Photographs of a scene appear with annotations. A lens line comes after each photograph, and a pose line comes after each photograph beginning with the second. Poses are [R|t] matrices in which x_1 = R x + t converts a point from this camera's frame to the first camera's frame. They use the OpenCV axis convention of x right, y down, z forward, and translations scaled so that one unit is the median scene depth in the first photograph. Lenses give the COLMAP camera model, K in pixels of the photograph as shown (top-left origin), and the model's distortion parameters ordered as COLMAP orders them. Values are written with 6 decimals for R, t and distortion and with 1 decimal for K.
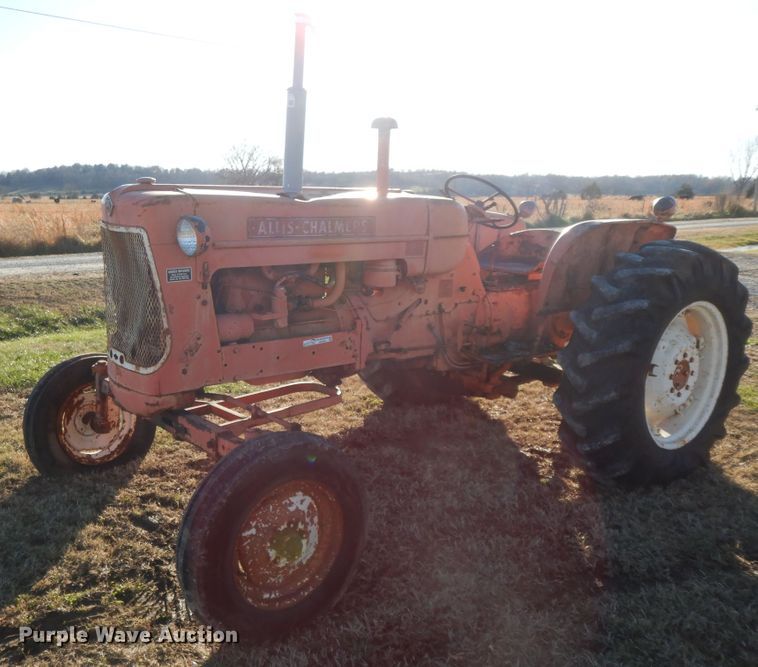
lens RADIAL K [[729.6, 0, 325.5], [0, 729.6, 348.1], [0, 0, 1]] dist [0.008444, 0.005350]
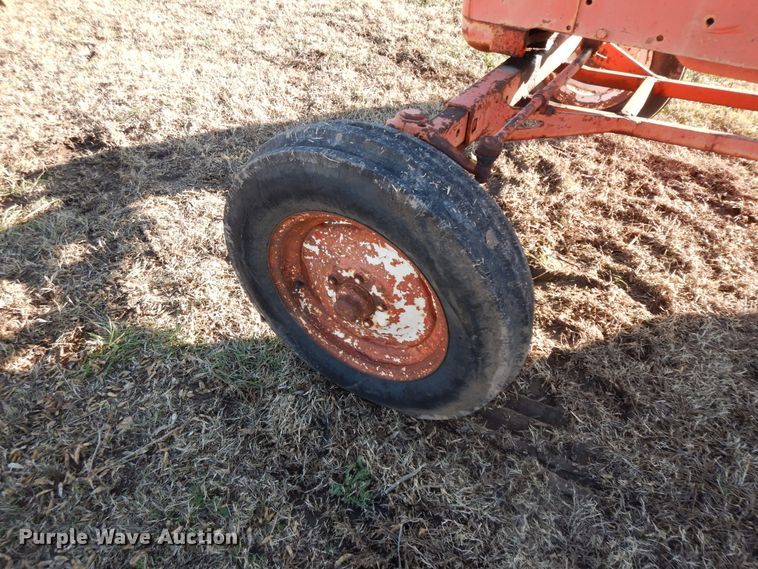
lens RADIAL K [[542.0, 0, 377.6], [0, 542.0, 282.5], [0, 0, 1]] dist [0.009404, -0.006082]
pose [[0.356490, 0.627925, -0.691827, 0.220885], [-0.187644, 0.773508, 0.605371, -0.030916], [0.915262, -0.085991, 0.393575, 0.654622]]
